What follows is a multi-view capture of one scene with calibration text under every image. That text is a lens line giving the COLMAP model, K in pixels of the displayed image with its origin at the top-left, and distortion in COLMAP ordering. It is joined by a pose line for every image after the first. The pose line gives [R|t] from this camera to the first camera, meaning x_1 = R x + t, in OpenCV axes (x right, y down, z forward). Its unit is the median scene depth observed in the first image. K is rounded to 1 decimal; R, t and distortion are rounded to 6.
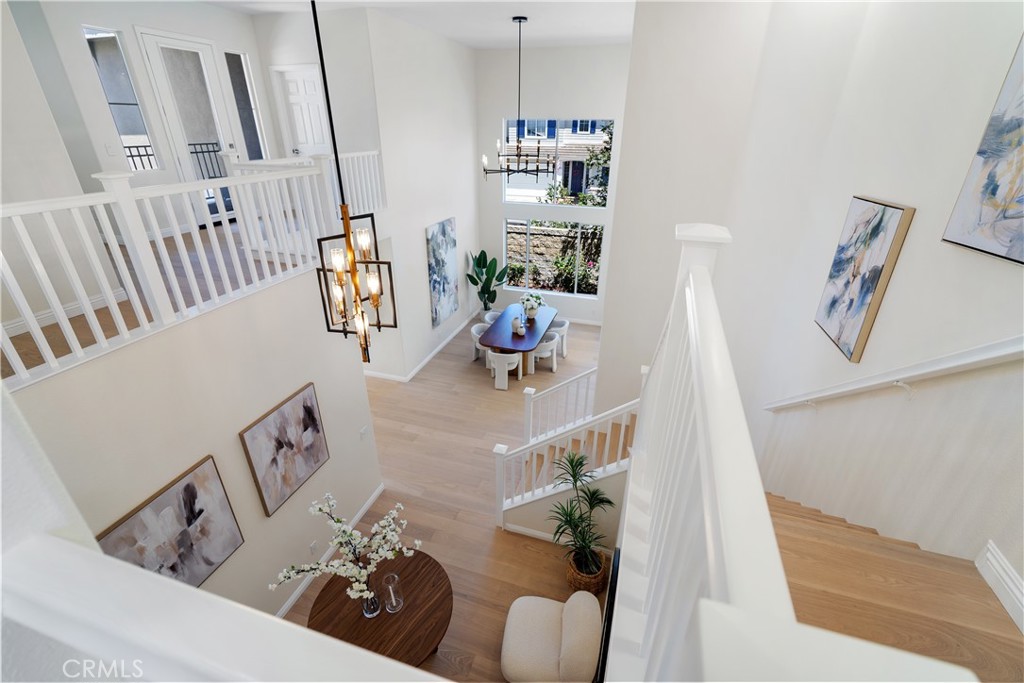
lens RADIAL K [[447.4, 0, 512.1], [0, 447.4, 341.4], [0, 0, 1]] dist [-0.011527, 0.002047]
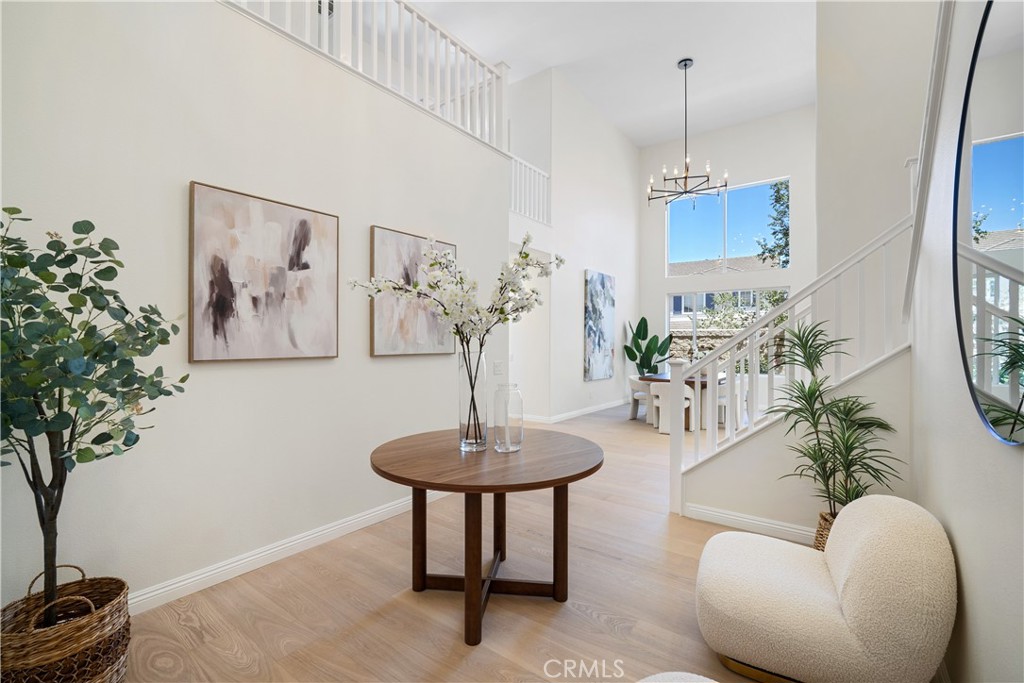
lens RADIAL K [[447.4, 0, 511.1], [0, 447.4, 341.8], [0, 0, 1]] dist [-0.011527, 0.002047]
pose [[0.945001, -0.004436, -0.327036, -0.025096], [-0.141841, 0.895428, -0.422008, 0.315288], [0.294709, 0.445185, 0.845551, 0.182297]]
